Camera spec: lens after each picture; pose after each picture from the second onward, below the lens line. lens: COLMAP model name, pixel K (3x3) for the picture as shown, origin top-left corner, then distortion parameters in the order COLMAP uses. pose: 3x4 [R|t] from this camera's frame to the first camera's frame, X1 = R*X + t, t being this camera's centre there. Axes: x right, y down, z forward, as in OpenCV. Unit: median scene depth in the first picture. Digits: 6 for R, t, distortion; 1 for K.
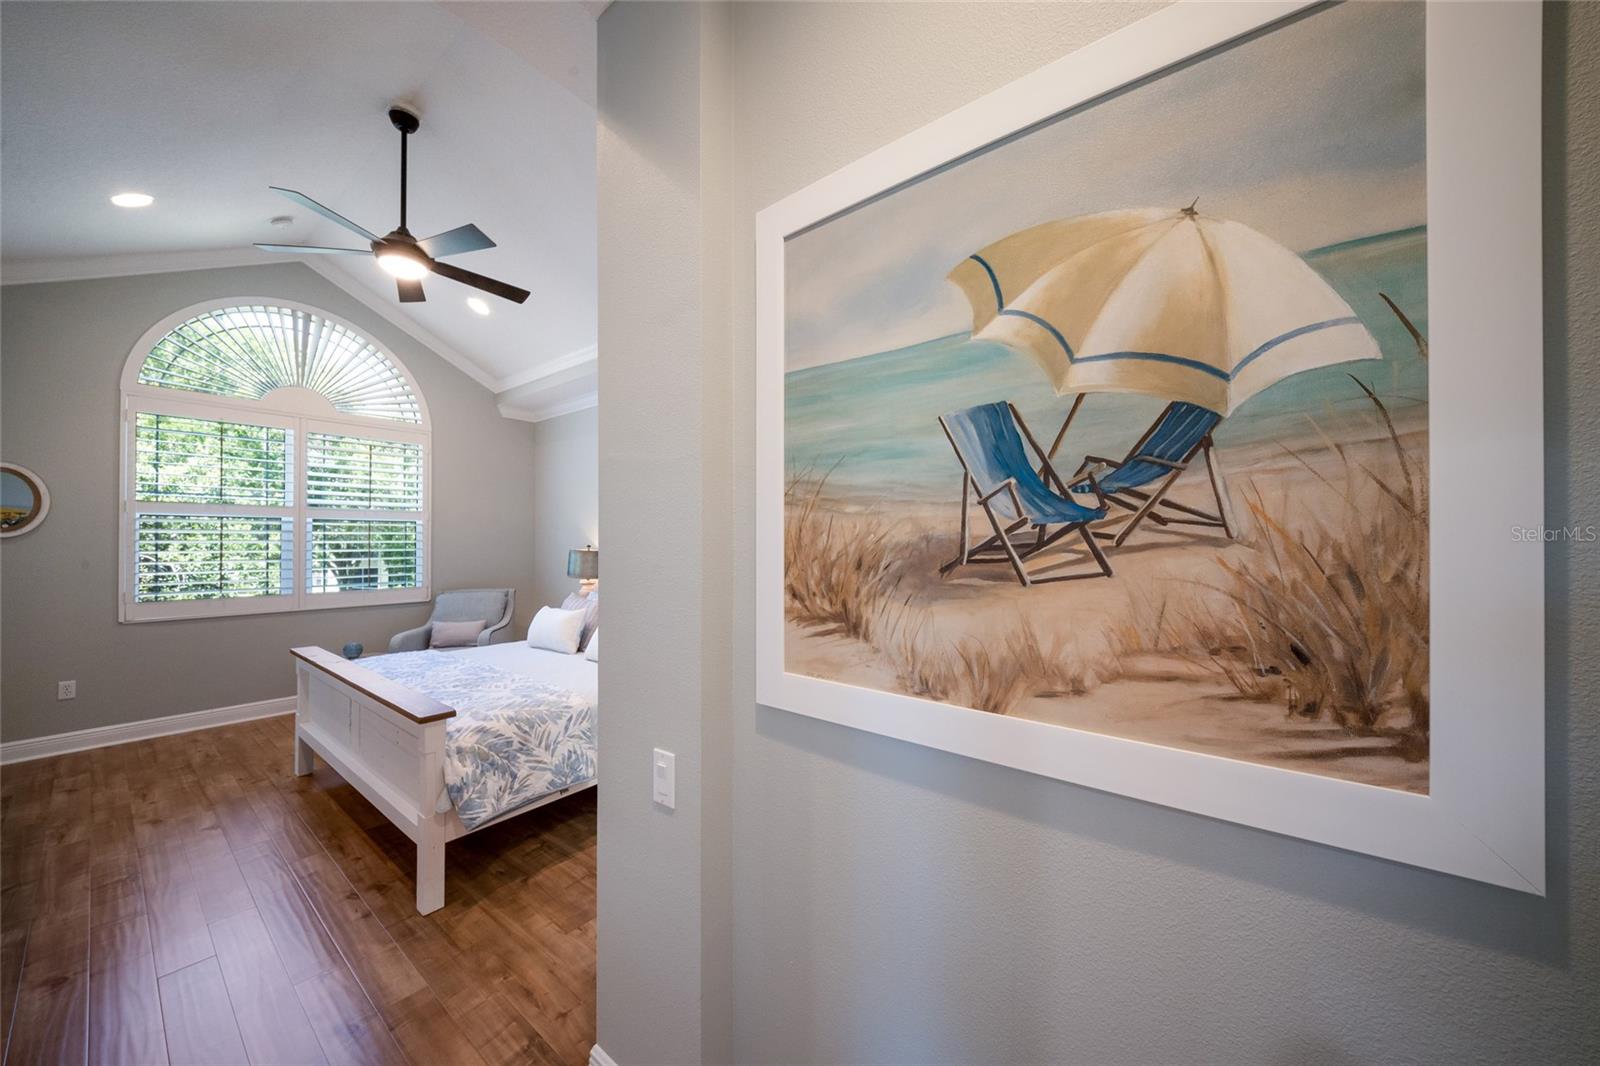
lens RADIAL K [[555.3, 0, 811.5], [0, 555.3, 533.6], [0, 0, 1]] dist [-0.000250, -0.000221]
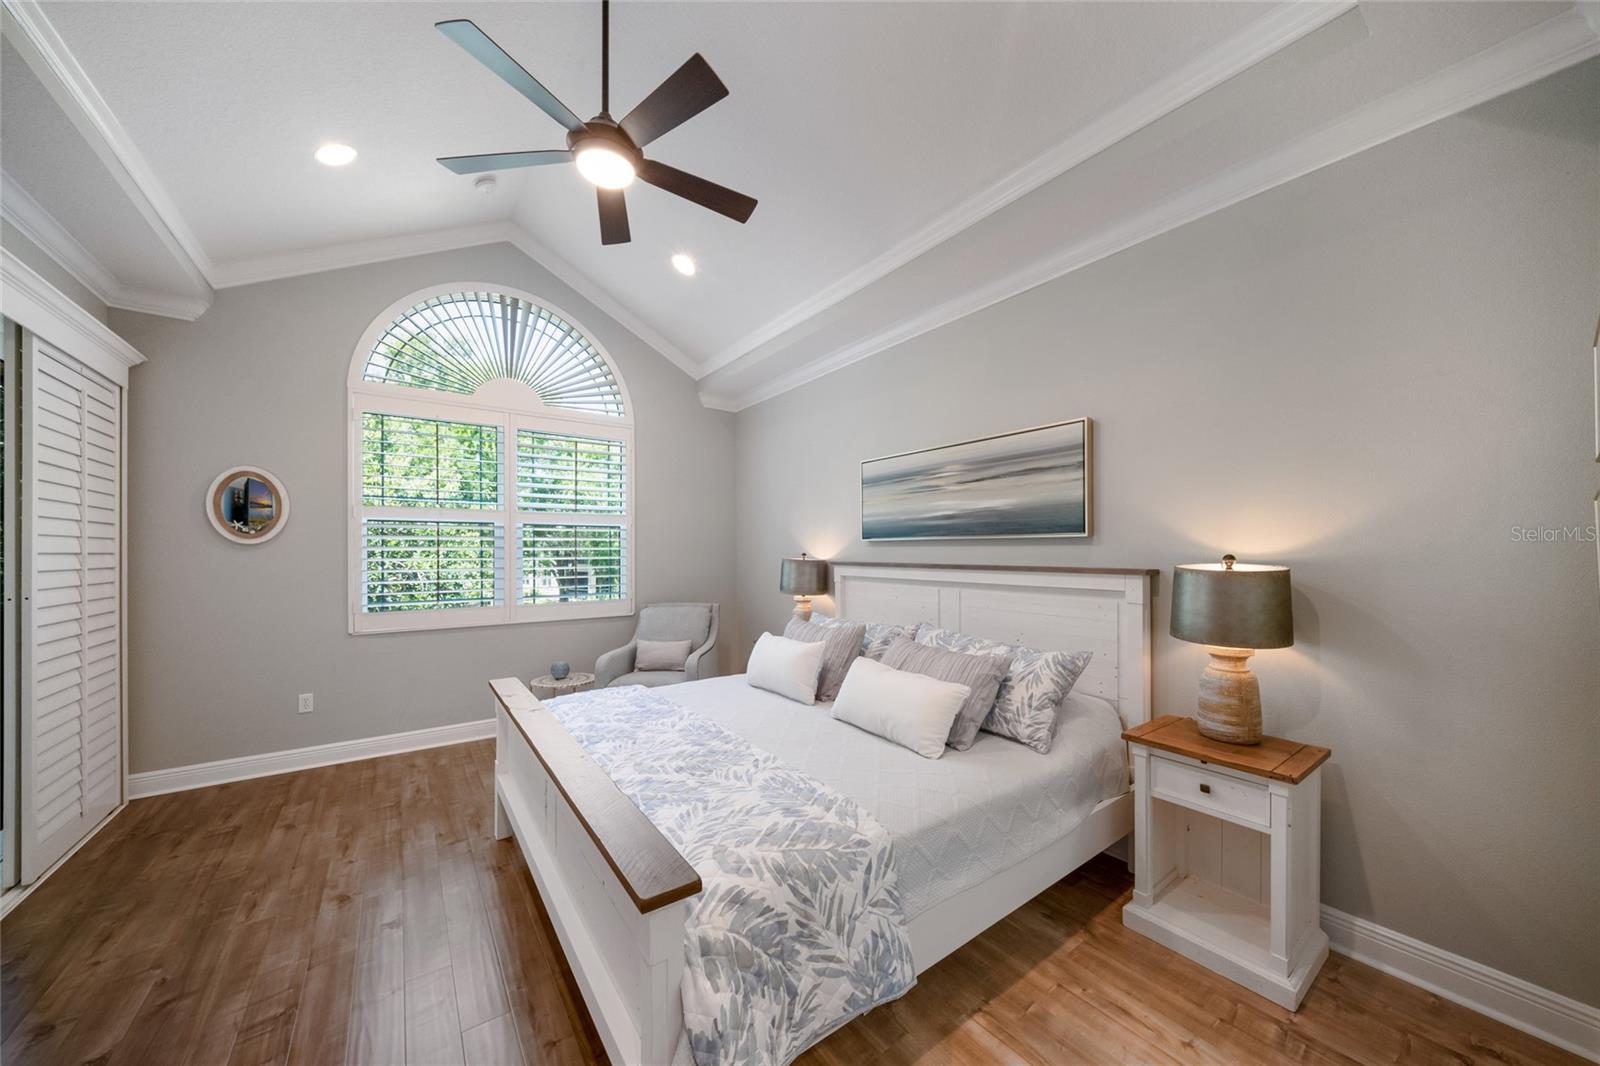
lens RADIAL K [[569.8, 0, 825.3], [0, 569.8, 551.5], [0, 0, 1]] dist [0.000571, -0.000173]
pose [[0.964478, 0.004580, -0.264124, -0.244273], [0.000536, 0.999814, 0.019295, 0.002508], [0.264163, -0.018751, 0.964296, 0.328903]]
